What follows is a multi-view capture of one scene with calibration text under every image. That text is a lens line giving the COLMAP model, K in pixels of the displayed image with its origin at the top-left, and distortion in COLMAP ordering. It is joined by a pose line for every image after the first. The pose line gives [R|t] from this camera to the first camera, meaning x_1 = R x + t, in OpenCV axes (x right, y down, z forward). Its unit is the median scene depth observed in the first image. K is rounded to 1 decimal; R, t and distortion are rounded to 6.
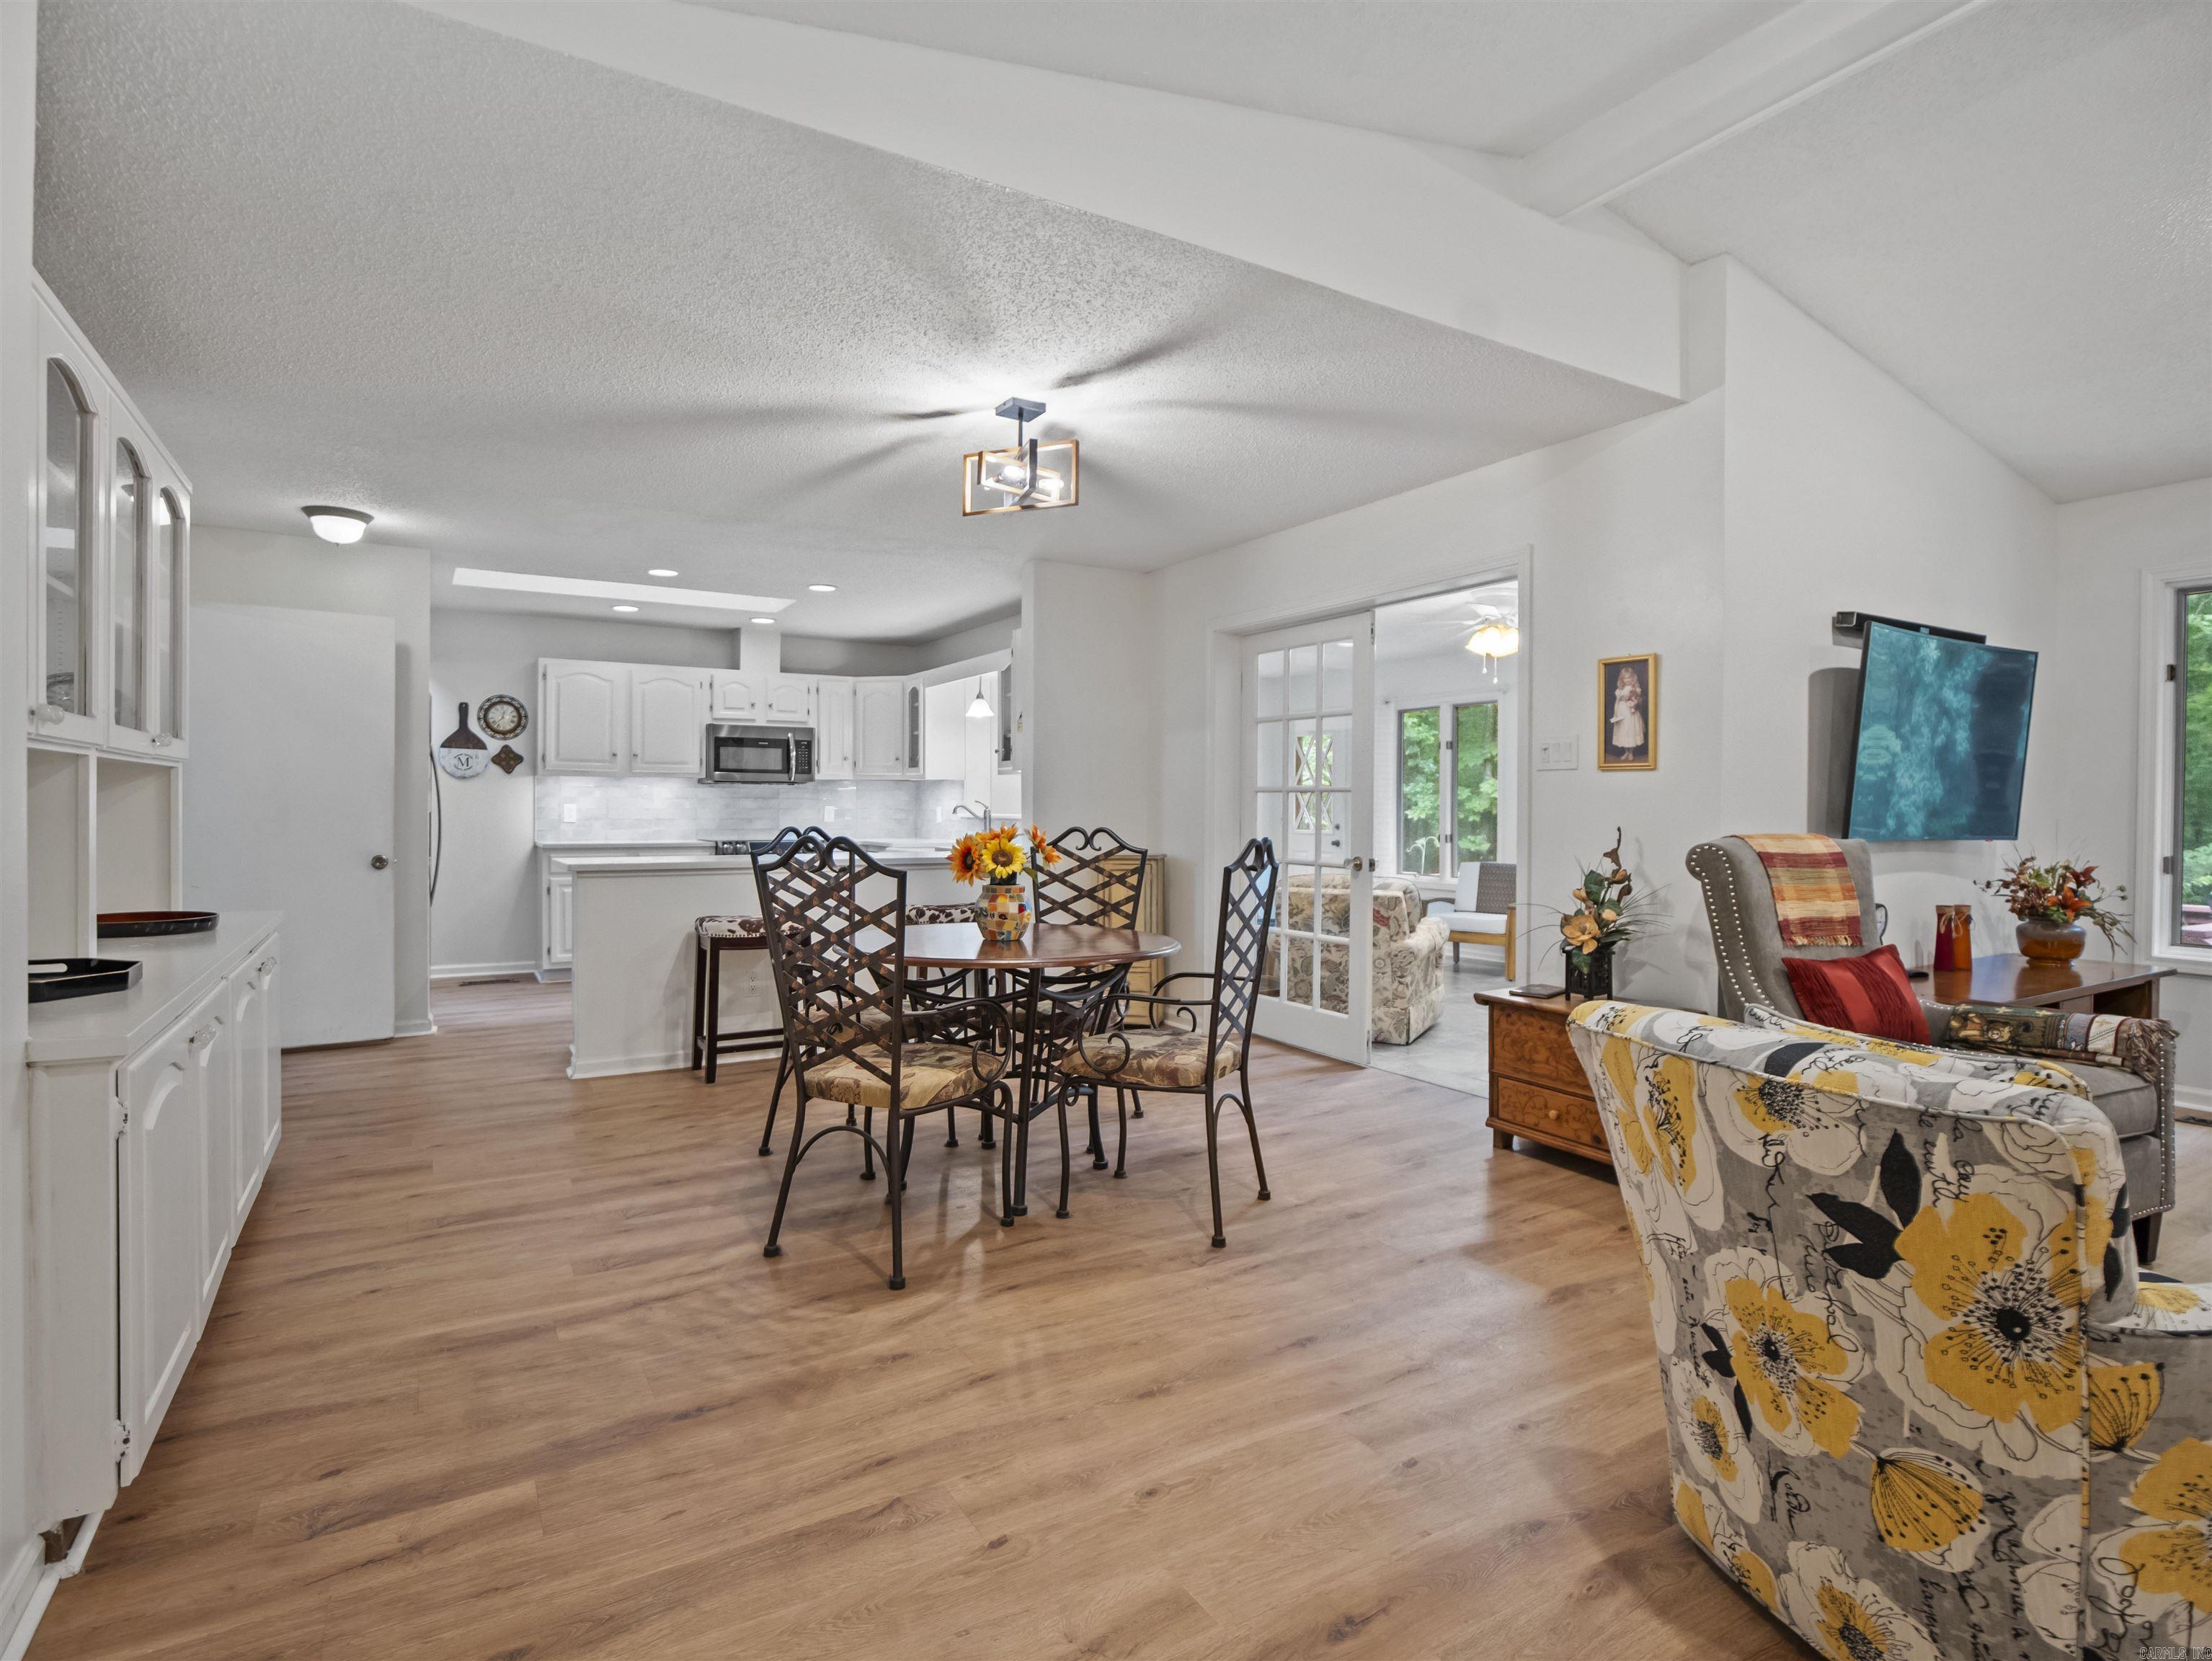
lens RADIAL K [[1150.3, 0, 1118.0], [0, 1150.3, 817.0], [0, 0, 1]] dist [-0.023946, 0.007766]
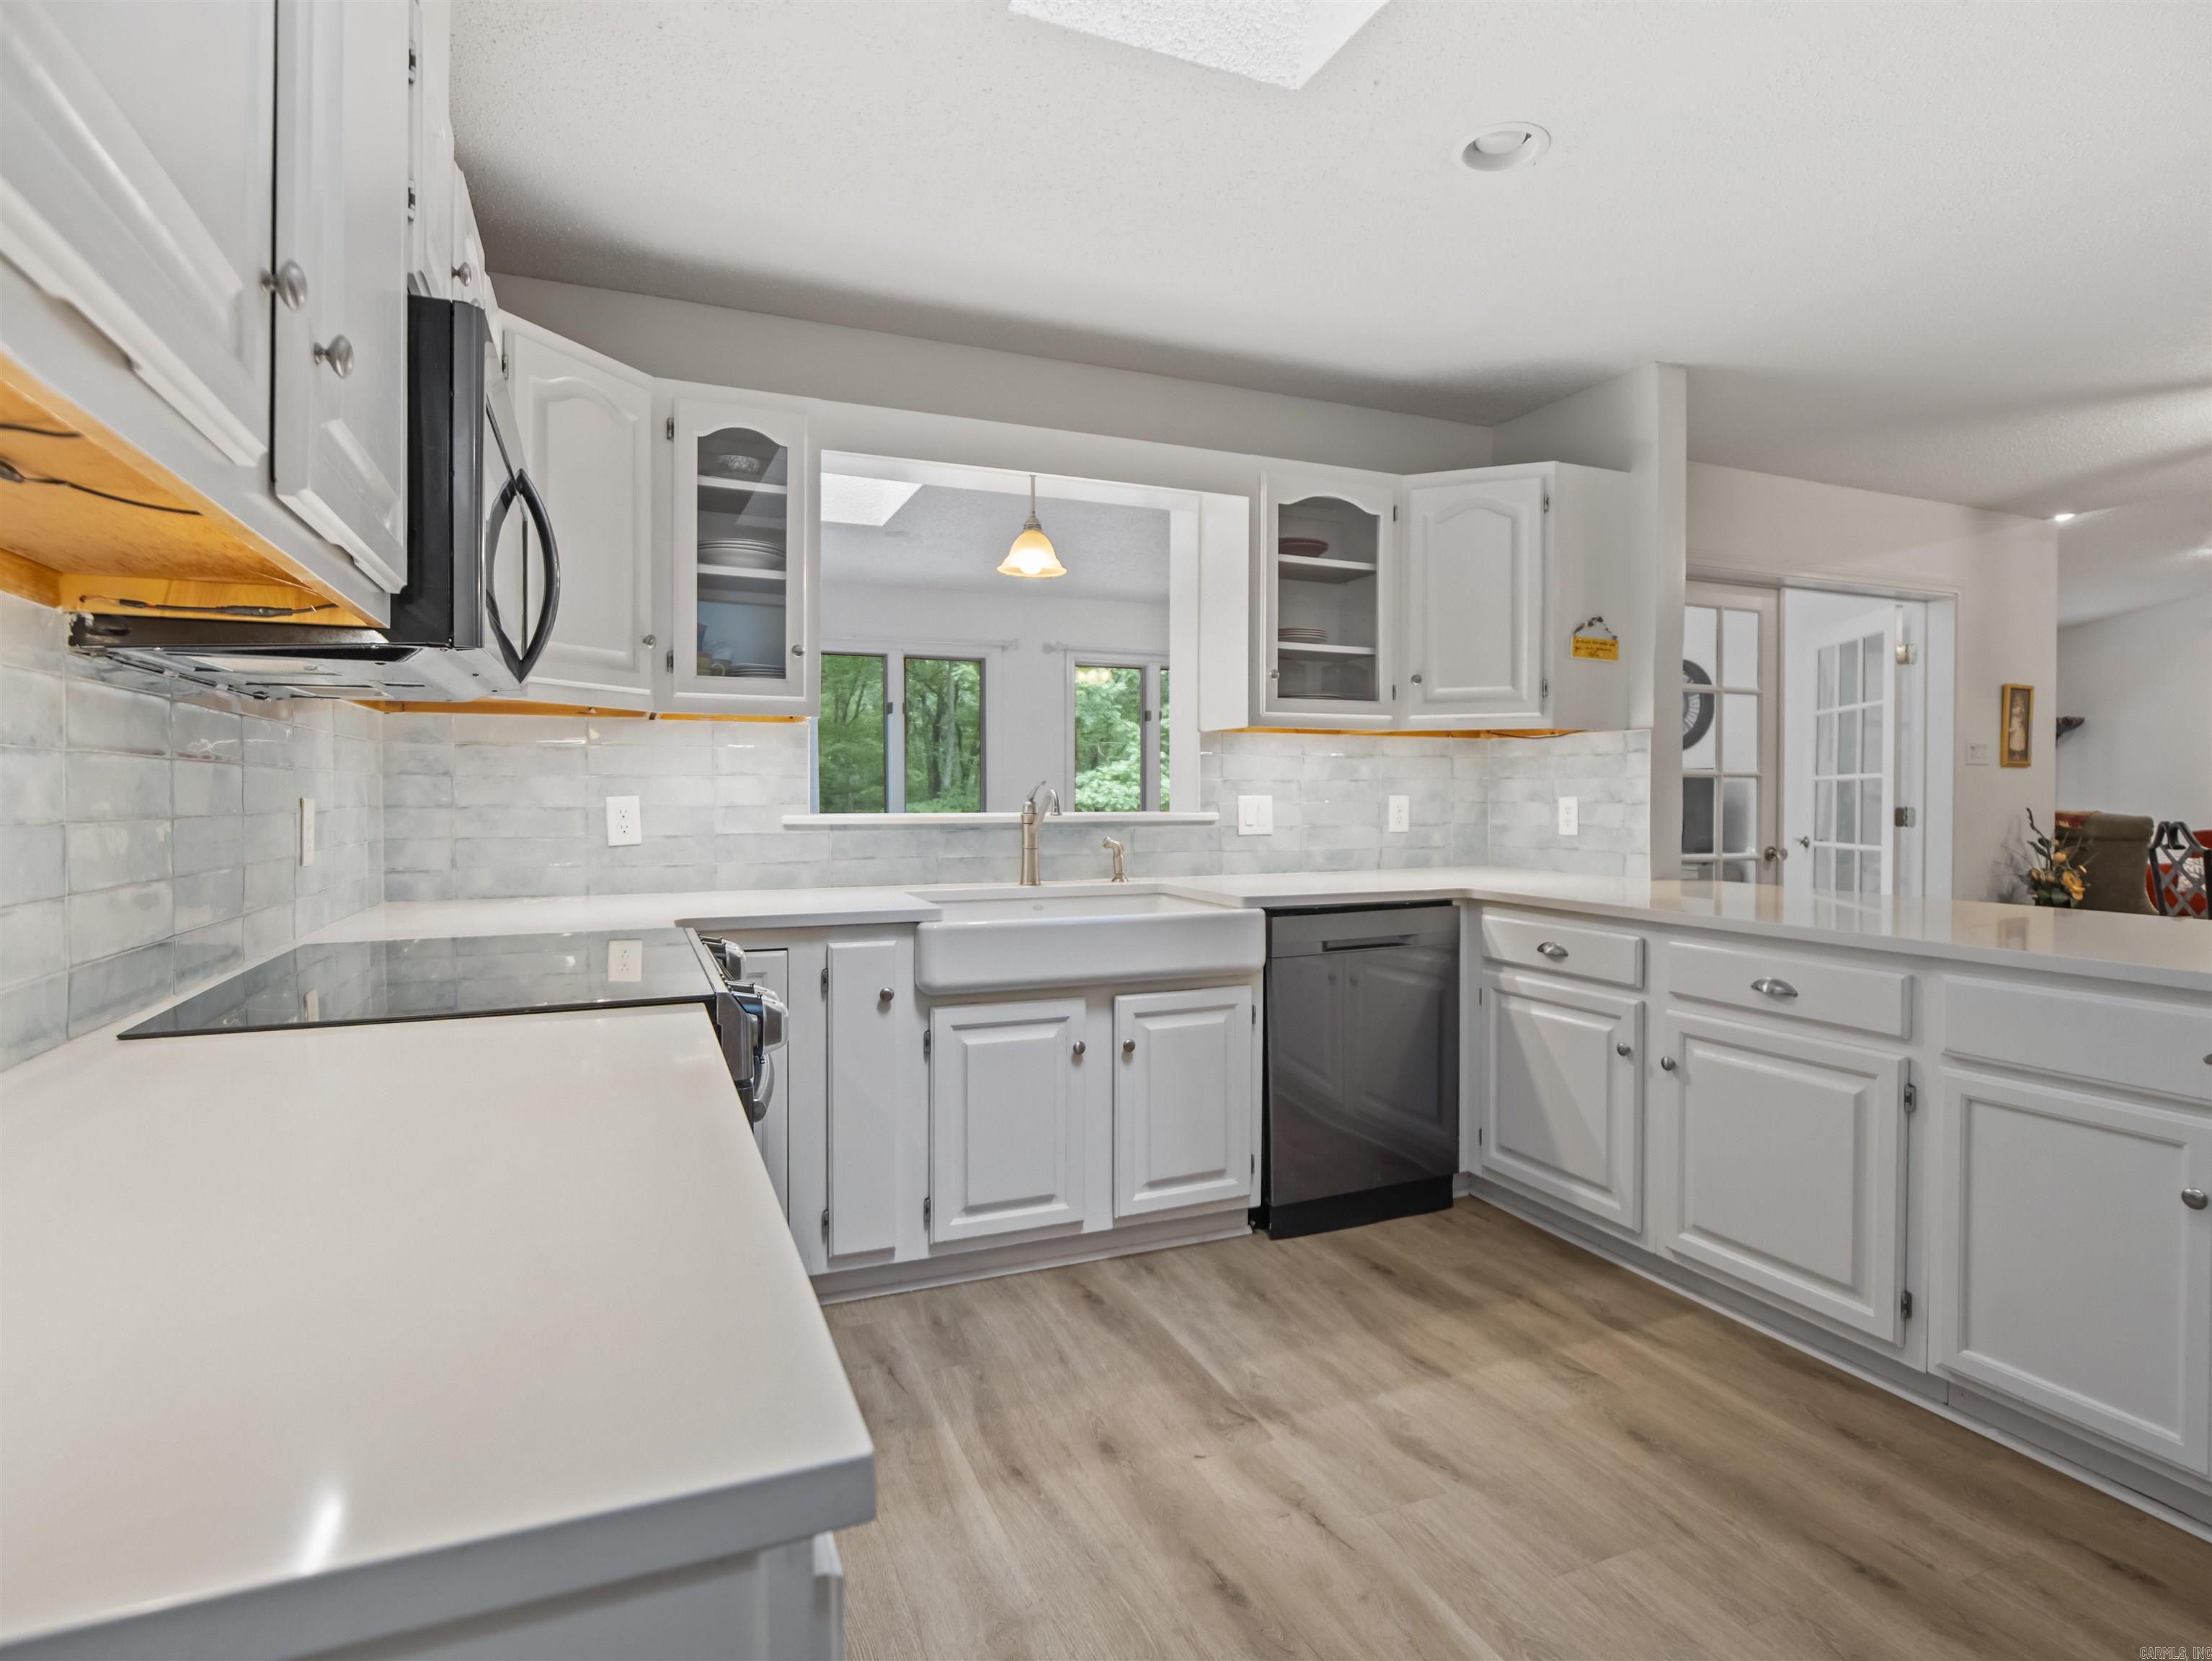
lens RADIAL K [[1161.7, 0, 1113.6], [0, 1161.7, 815.3], [0, 0, 1]] dist [-0.017453, 0.000011]
pose [[0.137448, -0.023822, 0.990223, -1.219529], [0.008947, 0.999700, 0.022808, -0.026278], [-0.990469, 0.005725, 0.137619, 2.113997]]
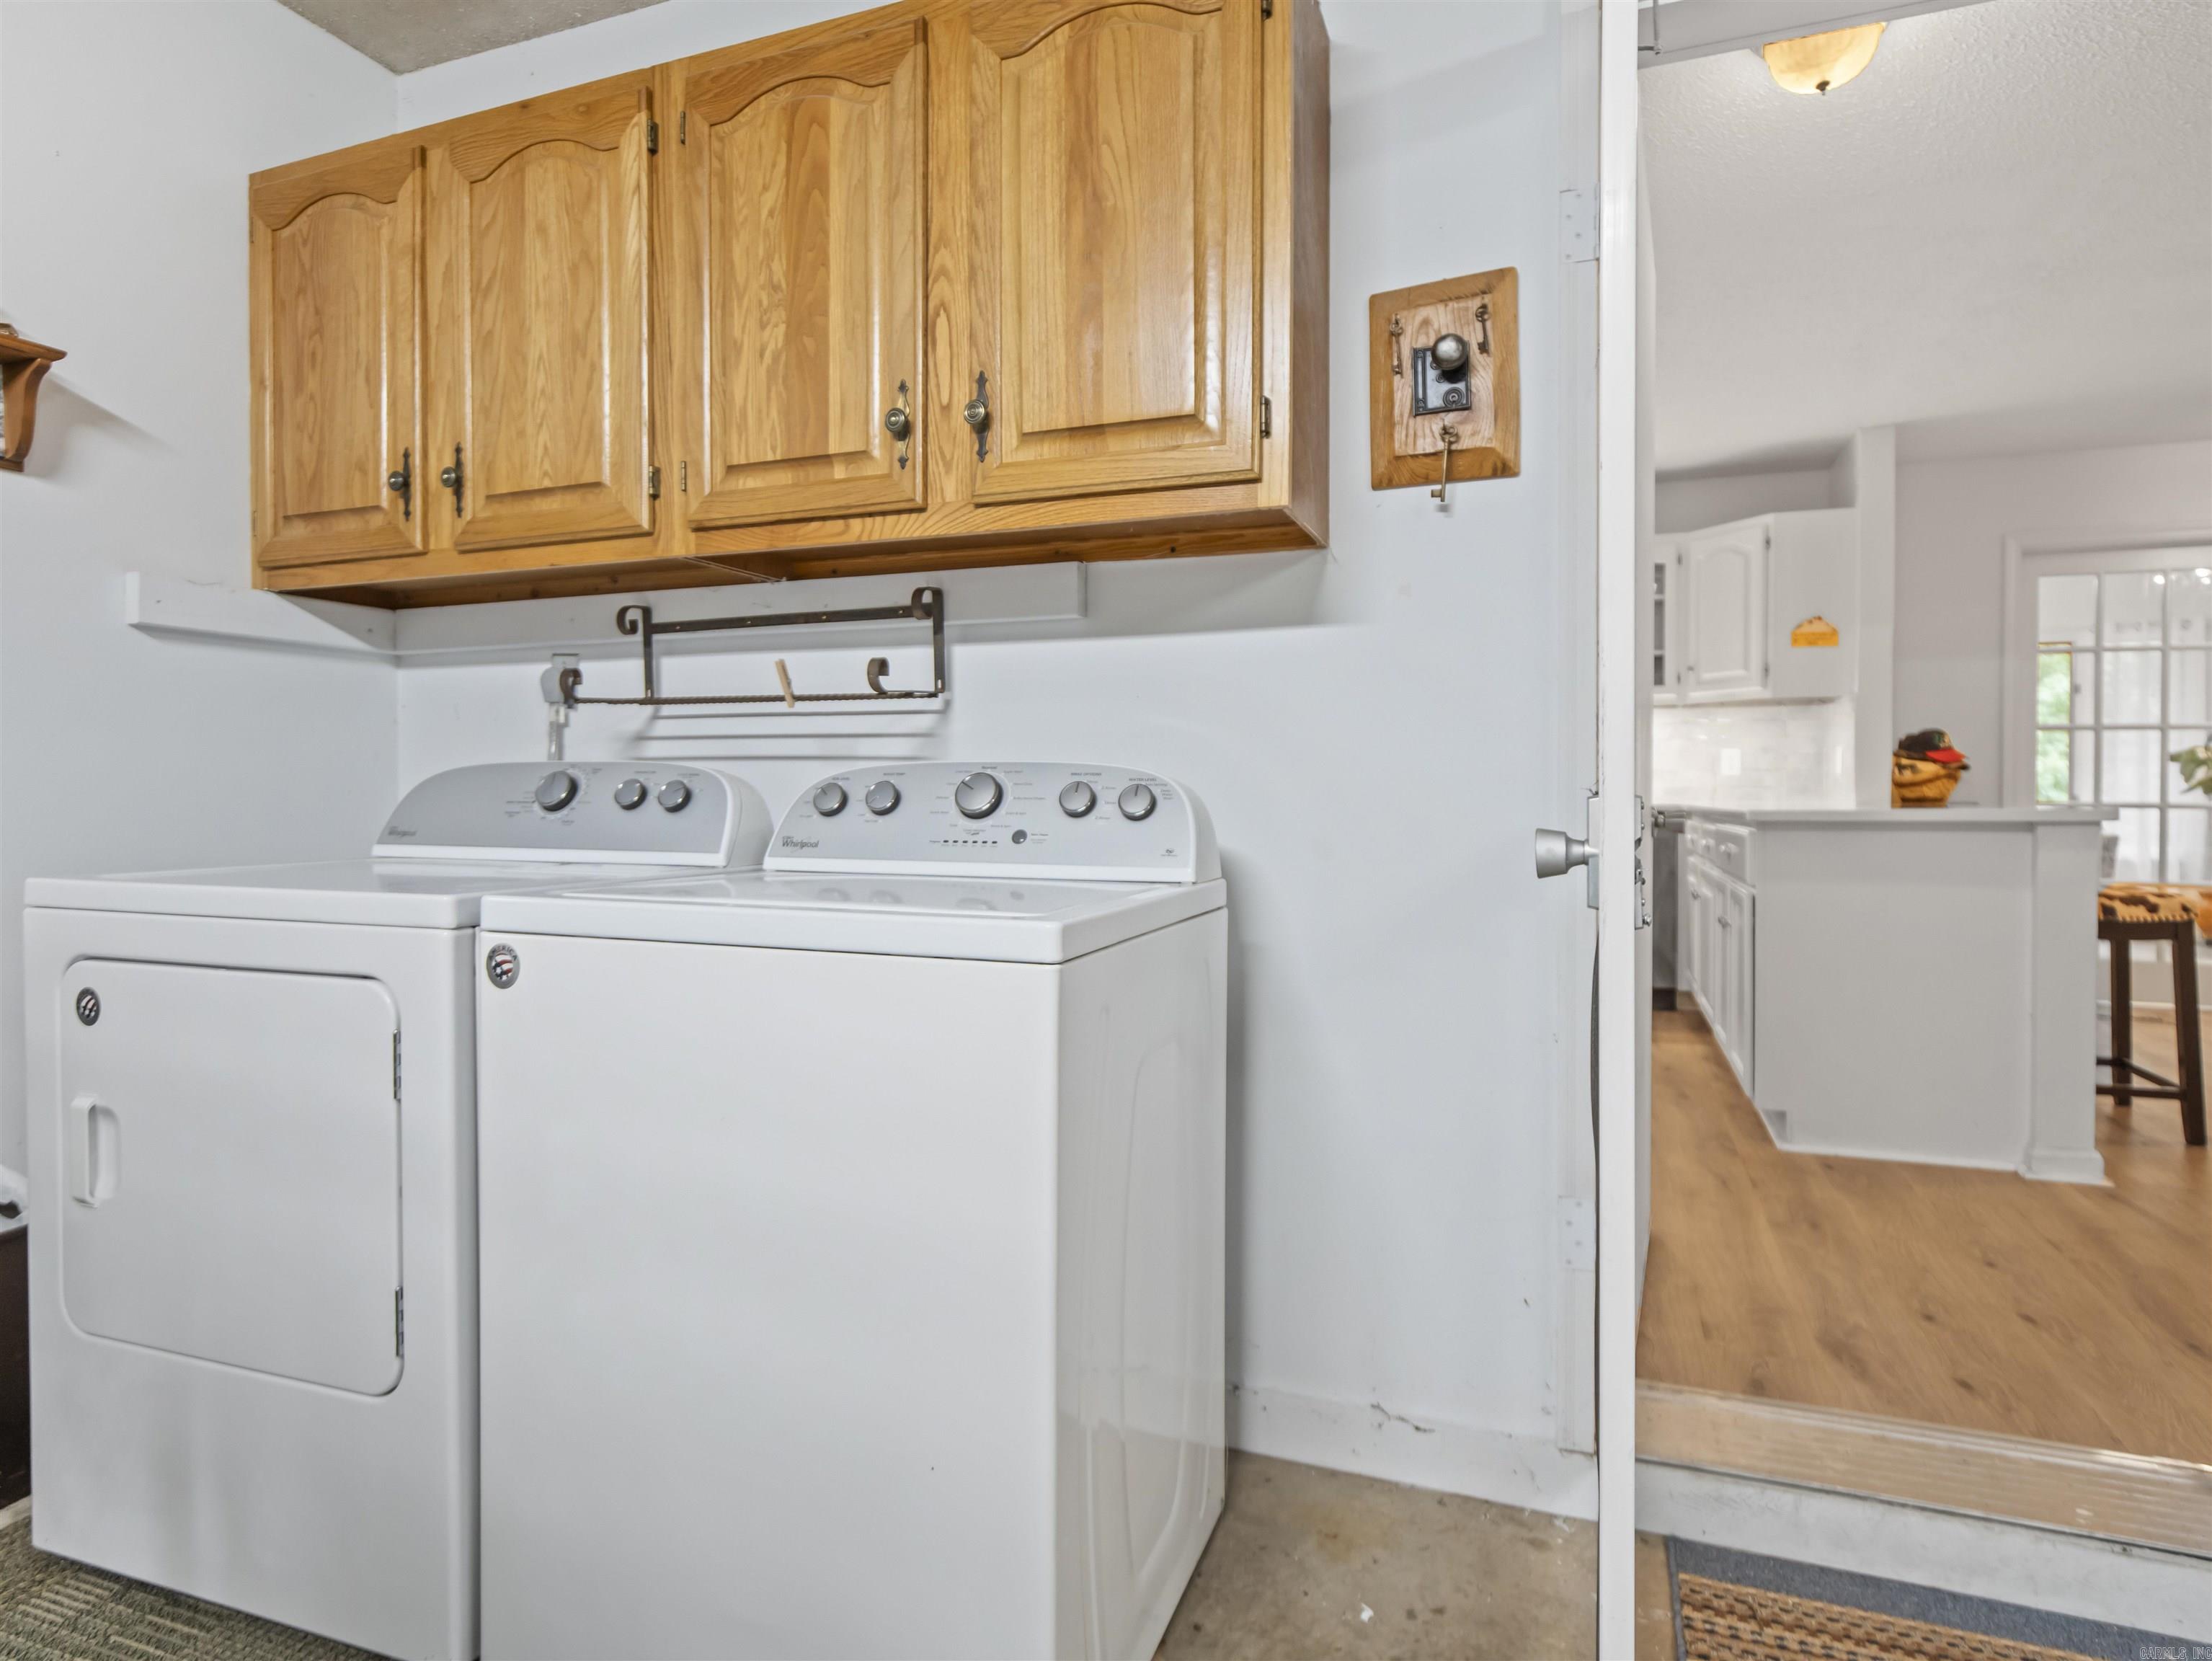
lens RADIAL K [[1252.4, 0, 1106.2], [0, 1252.4, 807.4], [0, 0, 1]] dist [-0.013853, 0.005196]
pose [[0.789532, -0.009155, 0.613641, -1.793137], [0.006806, 0.999958, 0.006161, 0.047305], [-0.613671, -0.000688, 0.789561, 1.154400]]
